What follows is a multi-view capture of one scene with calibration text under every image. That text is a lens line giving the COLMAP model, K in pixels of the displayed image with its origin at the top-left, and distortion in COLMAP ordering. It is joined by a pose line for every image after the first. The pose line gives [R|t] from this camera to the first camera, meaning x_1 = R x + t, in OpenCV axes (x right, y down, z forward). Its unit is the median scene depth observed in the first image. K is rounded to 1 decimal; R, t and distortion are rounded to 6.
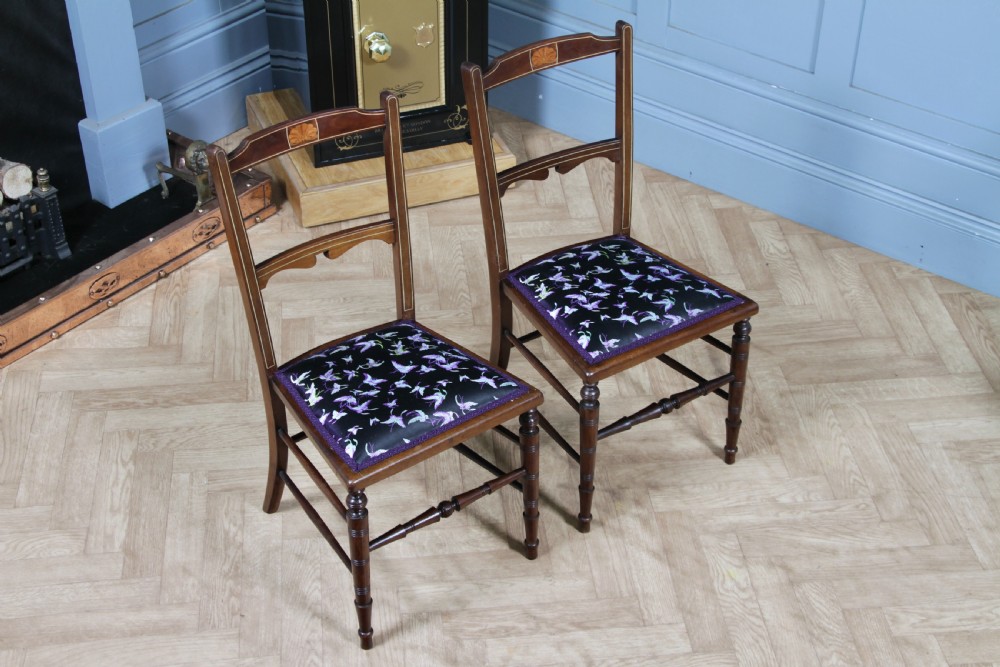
lens RADIAL K [[1522.9, 0, 497.1], [0, 1522.9, 340.0], [0, 0, 1]] dist [0.113292, 0.000000]
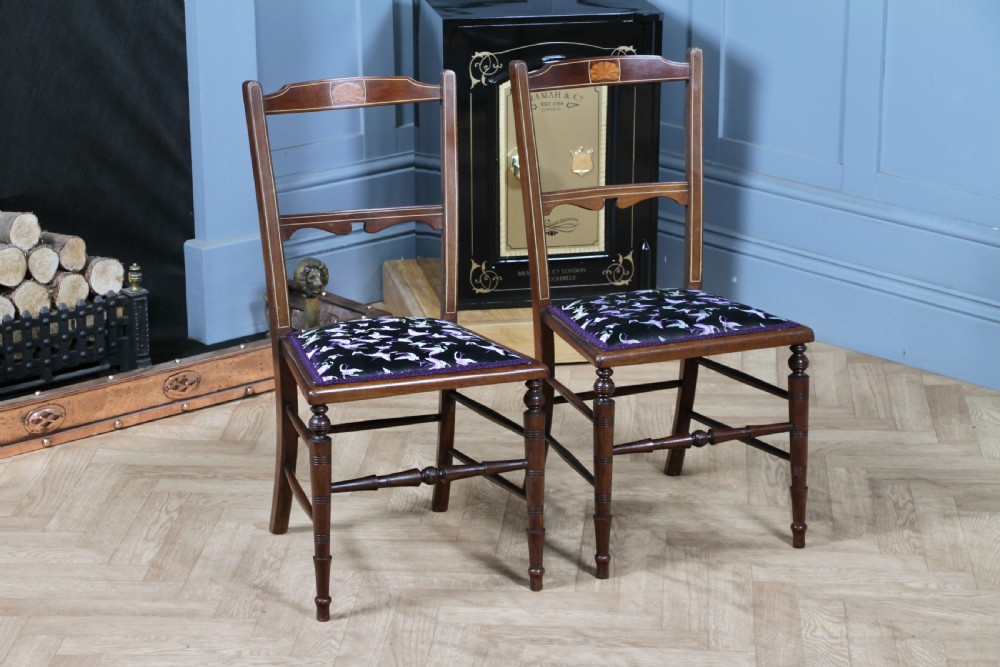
lens RADIAL K [[2582.4, 0, 490.0], [0, 2582.4, 345.2], [0, 0, 1]] dist [0.434797, 0.000000]
pose [[0.982003, 0.046742, -0.182989, 0.222640], [-0.105475, 0.939447, -0.326059, 0.487088], [0.156668, 0.339491, 0.927470, -0.422795]]
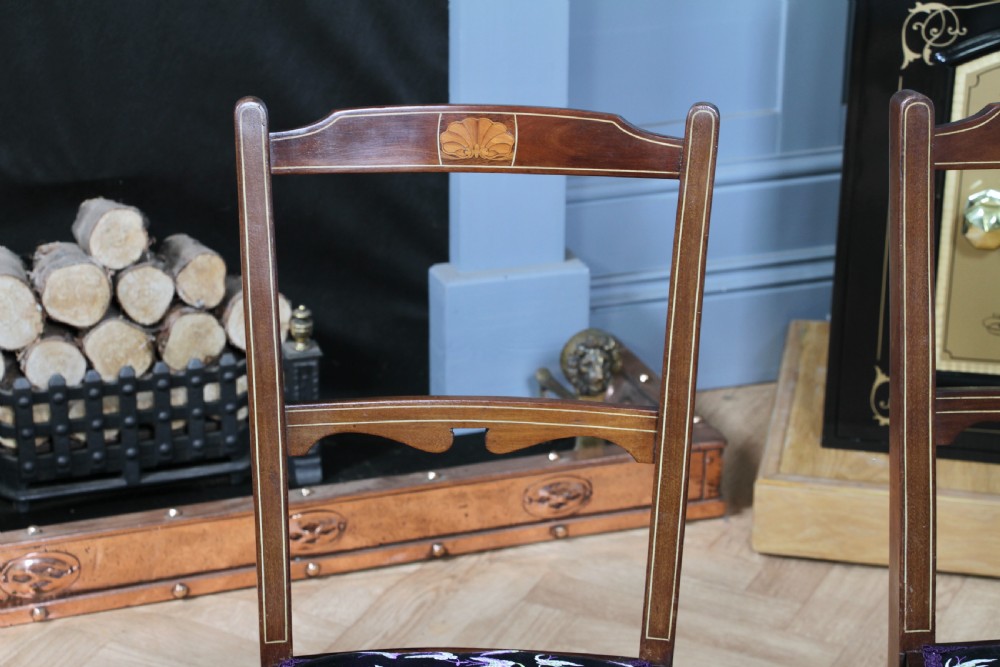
lens RADIAL K [[2298.8, 0, 497.3], [0, 2298.8, 349.9], [0, 0, 1]] dist [0.330045, 0.000000]
pose [[0.847695, 0.197651, -0.492288, 0.198867], [-0.319903, 0.930738, -0.177171, 0.029714], [0.423173, 0.307671, 0.852211, 0.415238]]
